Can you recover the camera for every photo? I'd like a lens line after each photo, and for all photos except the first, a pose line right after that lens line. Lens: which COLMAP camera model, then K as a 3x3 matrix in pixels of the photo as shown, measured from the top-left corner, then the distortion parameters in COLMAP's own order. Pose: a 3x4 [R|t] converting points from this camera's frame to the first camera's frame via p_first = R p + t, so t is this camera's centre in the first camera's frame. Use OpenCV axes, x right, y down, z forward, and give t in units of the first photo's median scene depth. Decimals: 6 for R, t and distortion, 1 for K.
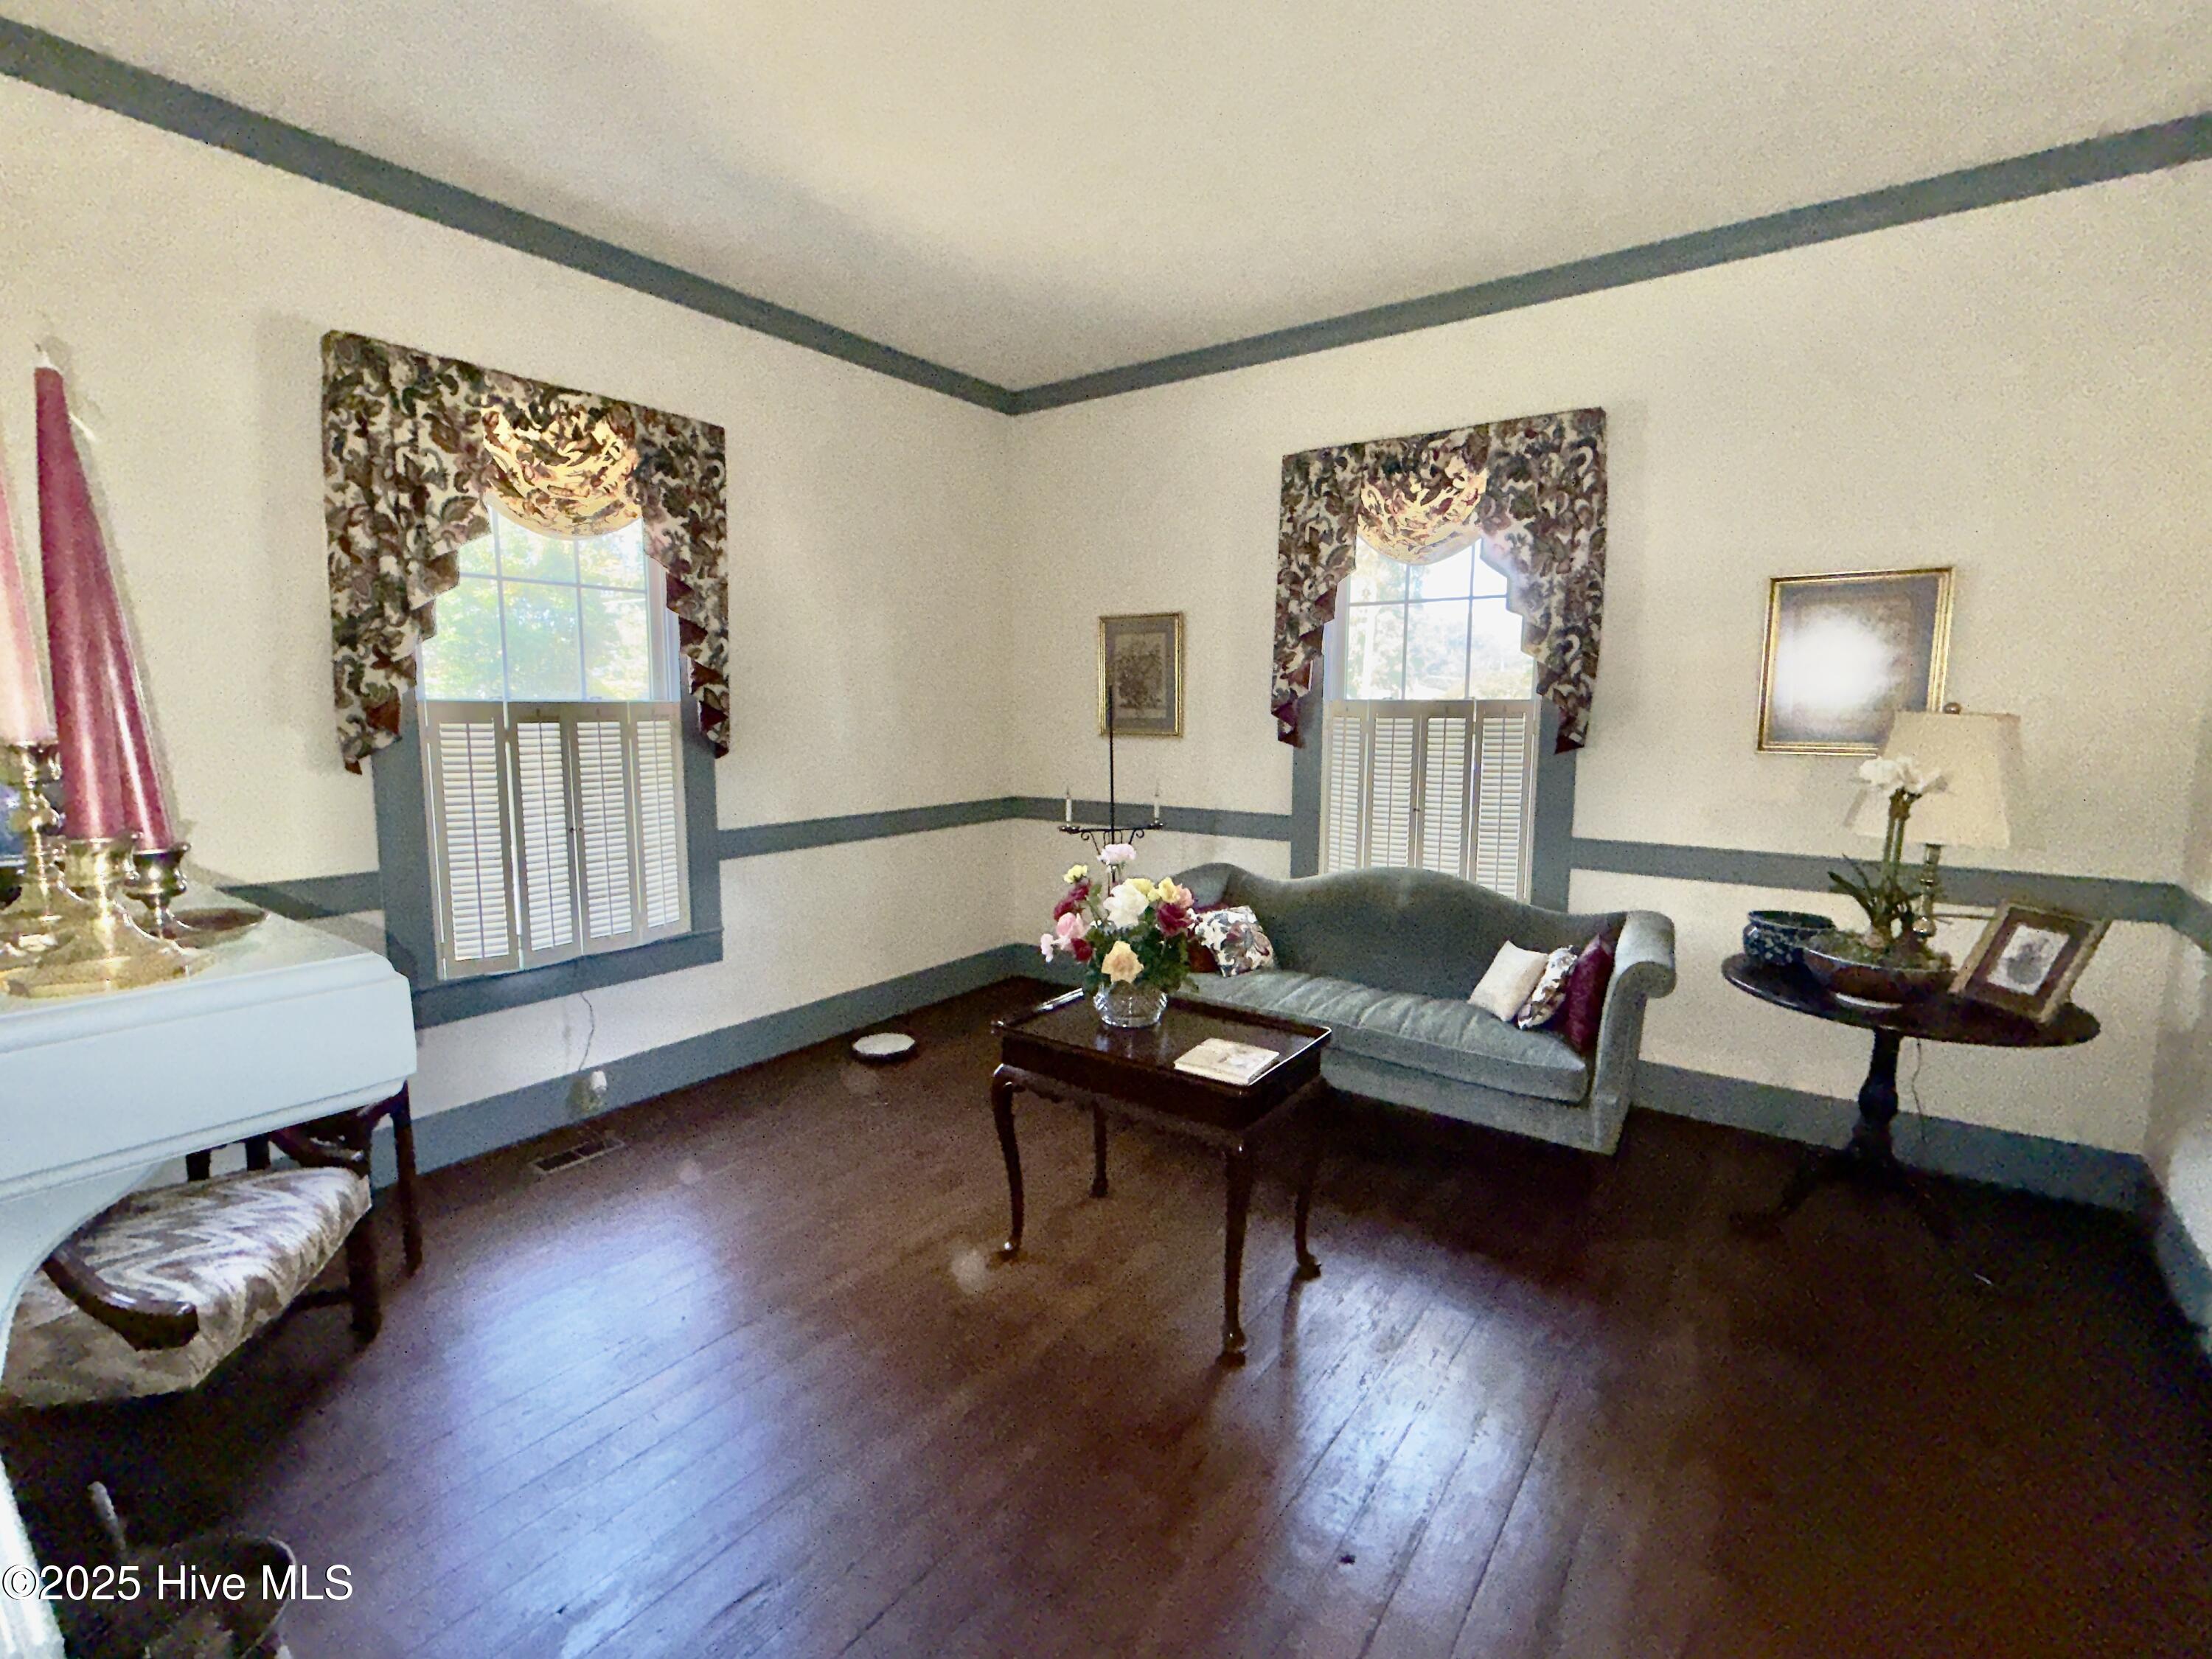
lens RADIAL K [[1006.4, 0, 1102.8], [0, 1006.4, 821.2], [0, 0, 1]] dist [0.000264, -0.000725]
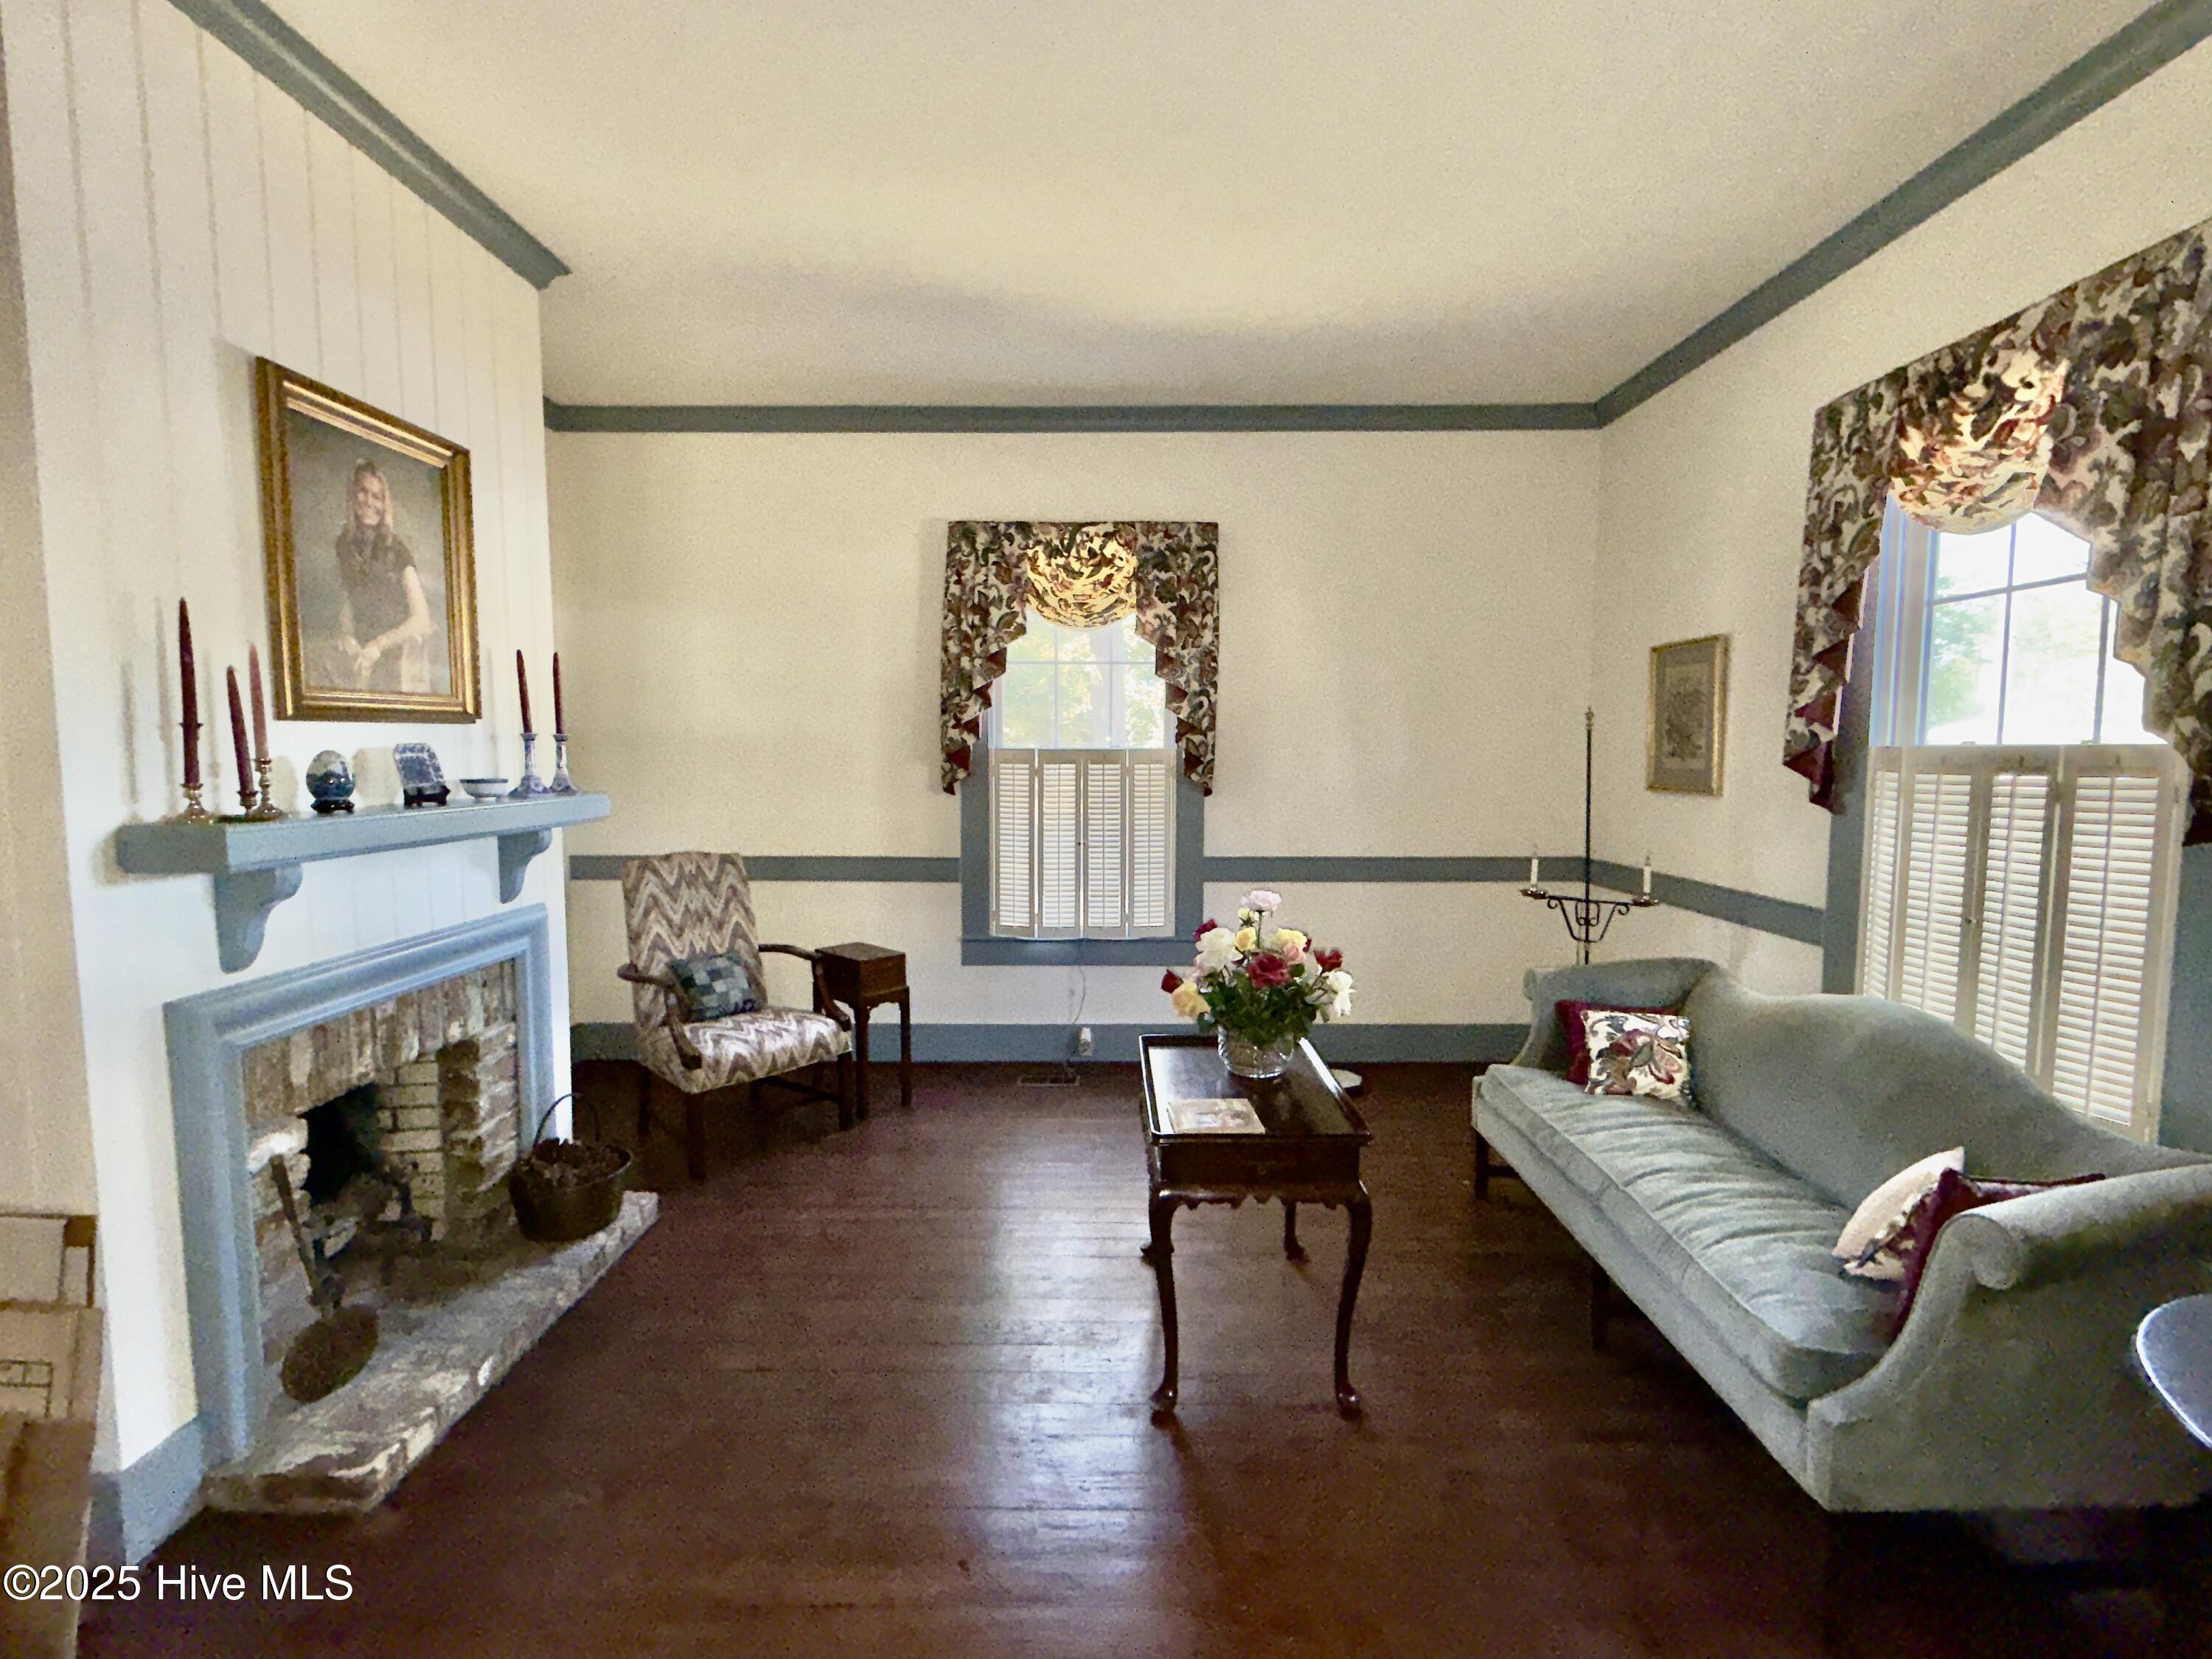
lens RADIAL K [[1006.4, 0, 1100.8], [0, 1006.4, 819.5], [0, 0, 1]] dist [0.000264, -0.000725]
pose [[0.584982, 0.055380, -0.809154, 0.563528], [-0.096244, 0.995357, -0.001457, -0.023573], [0.805316, 0.078728, 0.587596, 0.218624]]
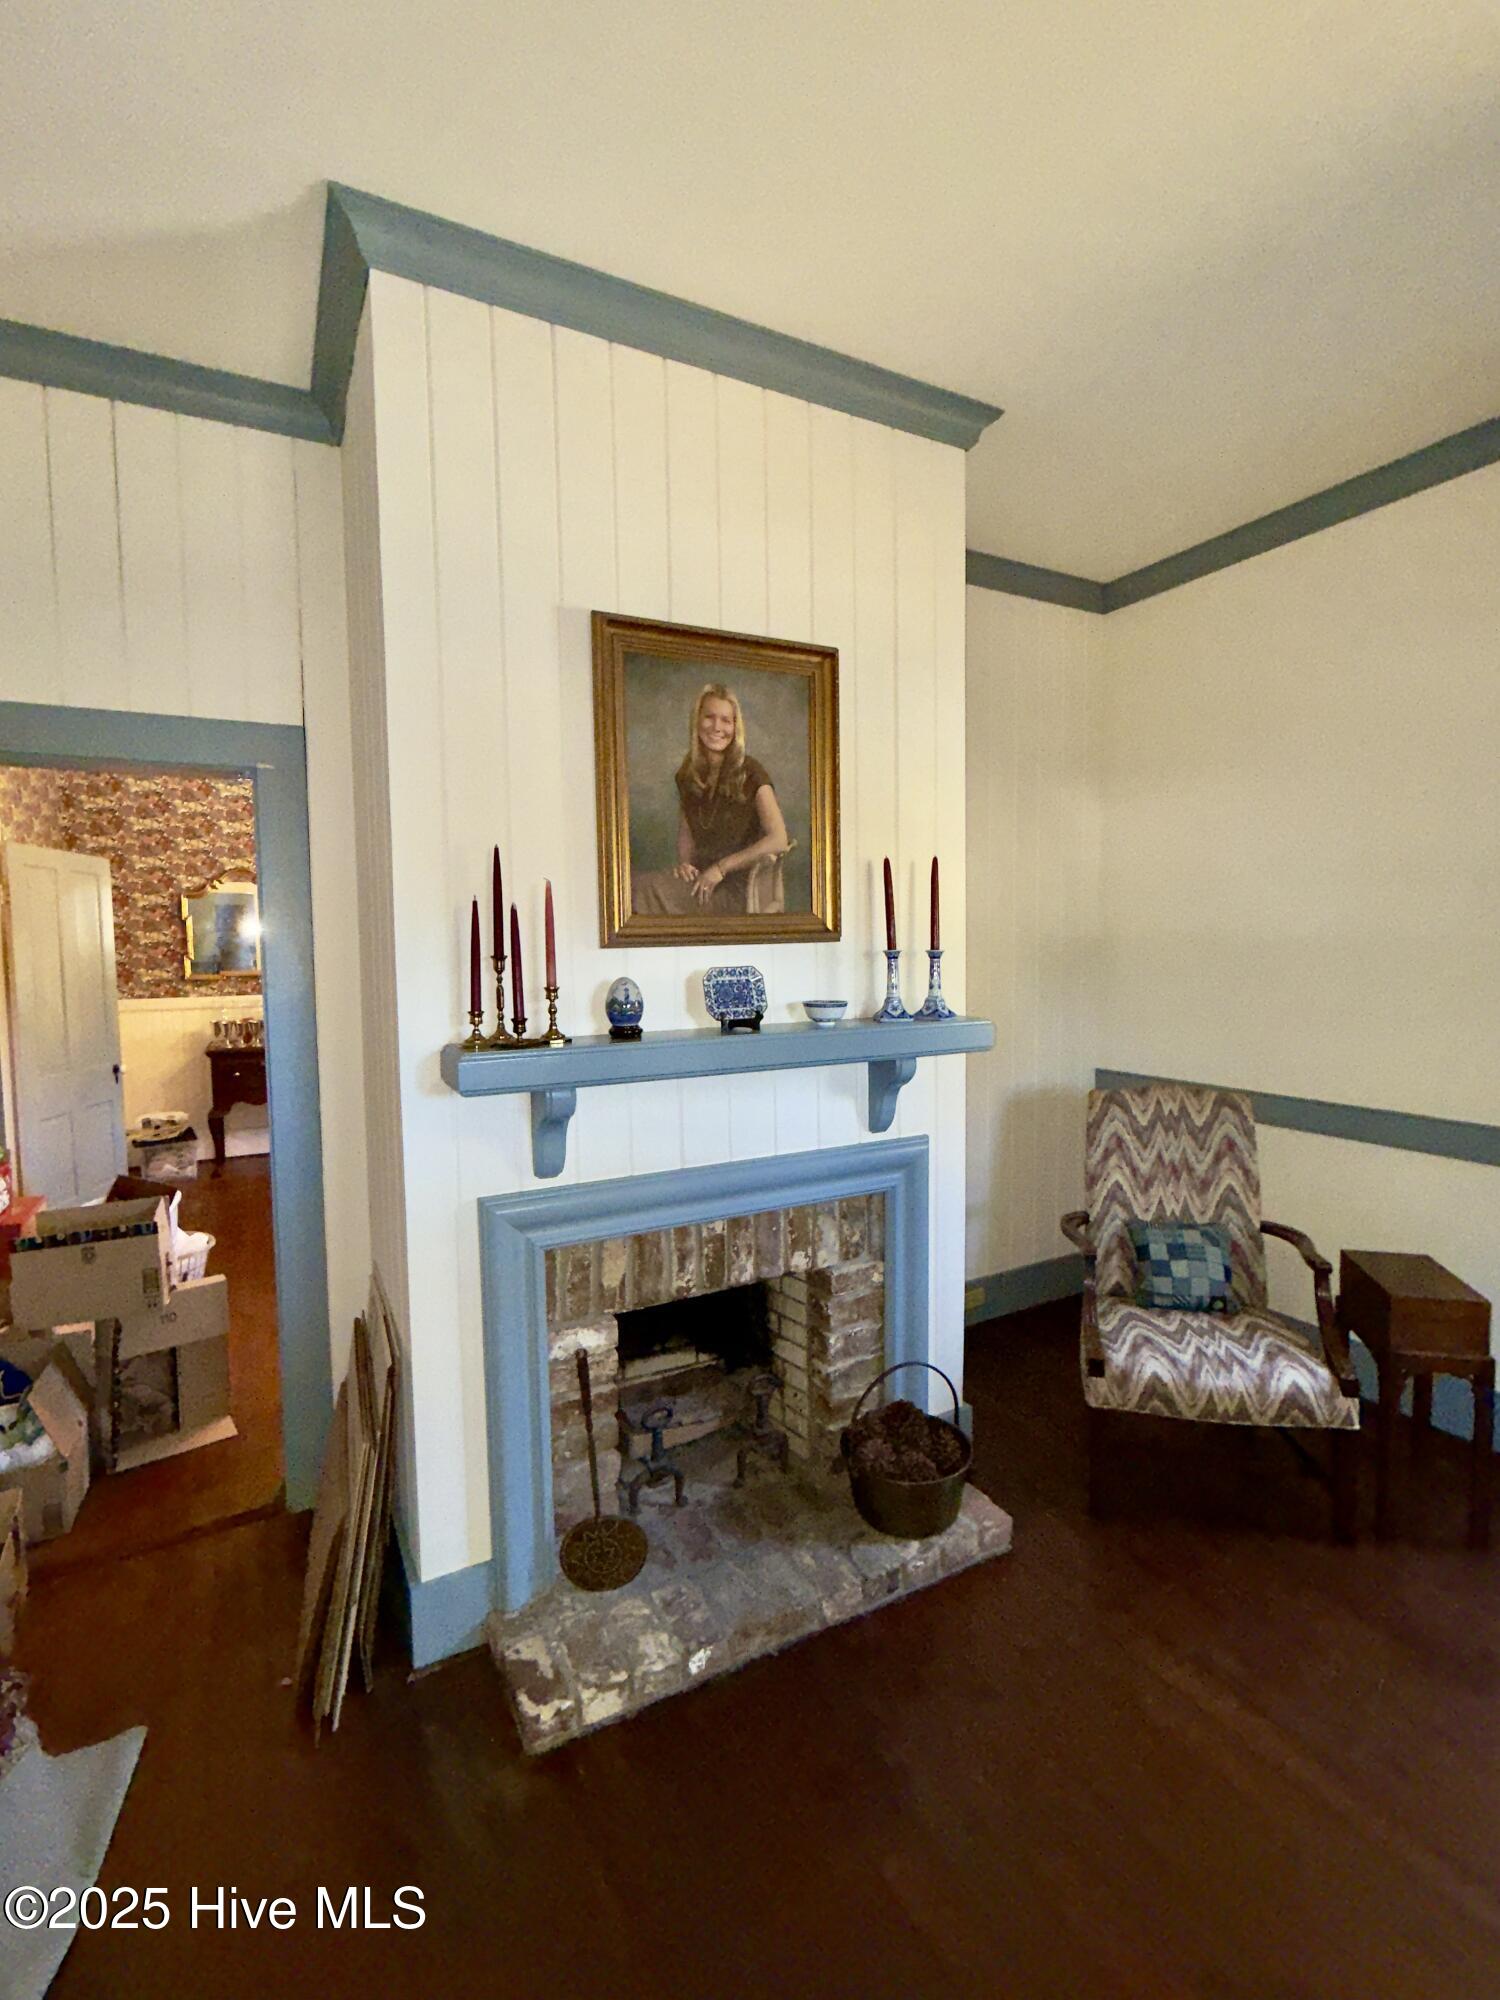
lens RADIAL K [[910.0, 0, 749.1], [0, 910.0, 997.8], [0, 0, 1]] dist [0.000264, -0.000725]
pose [[-0.424644, 0.057994, -0.903501, 0.268929], [-0.095536, 0.989504, 0.108417, -0.078263], [0.900306, 0.132356, -0.414647, 0.508810]]
